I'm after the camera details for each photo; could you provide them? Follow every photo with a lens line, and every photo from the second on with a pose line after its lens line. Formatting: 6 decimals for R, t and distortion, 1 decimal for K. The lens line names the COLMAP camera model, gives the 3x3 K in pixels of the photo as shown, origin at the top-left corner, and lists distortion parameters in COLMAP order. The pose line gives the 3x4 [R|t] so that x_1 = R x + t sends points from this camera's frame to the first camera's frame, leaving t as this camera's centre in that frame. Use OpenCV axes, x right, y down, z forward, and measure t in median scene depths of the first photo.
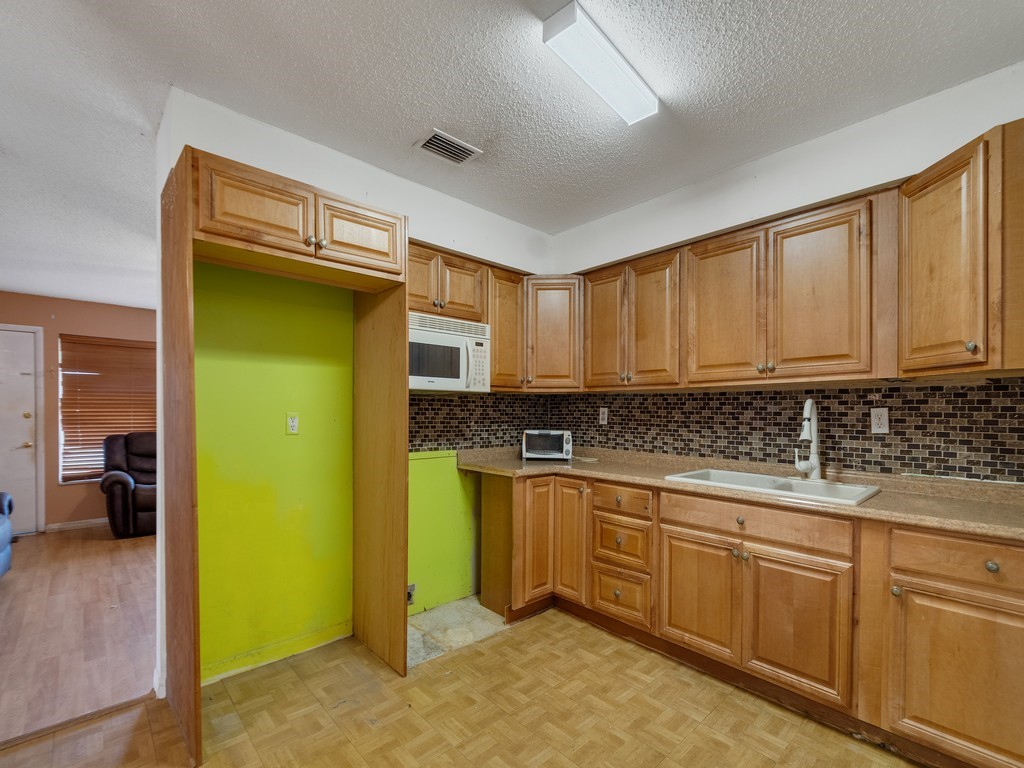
lens RADIAL K [[463.6, 0, 495.1], [0, 463.6, 414.3], [0, 0, 1]] dist [0.003158, 0.000138]
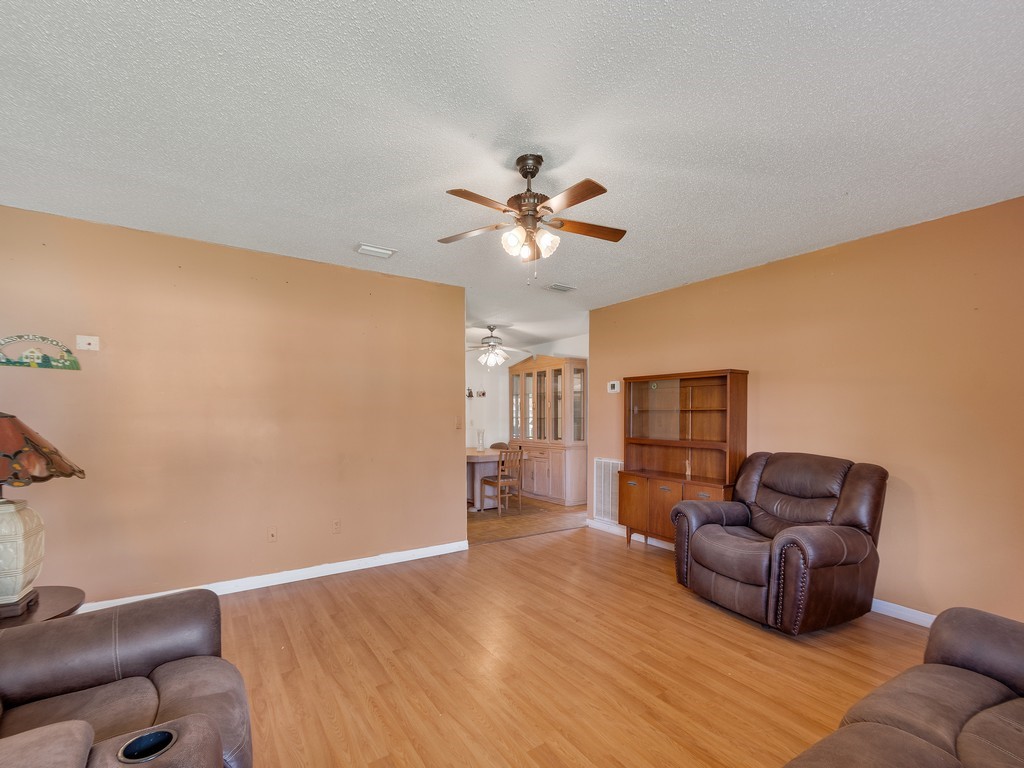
lens RADIAL K [[455.7, 0, 508.1], [0, 455.7, 419.3], [0, 0, 1]] dist [0.009781, 0.000033]
pose [[-0.991013, -0.004460, 0.133694, -0.877176], [-0.002763, 0.999913, 0.012876, -0.020538], [-0.133740, 0.012391, -0.990939, 2.223285]]
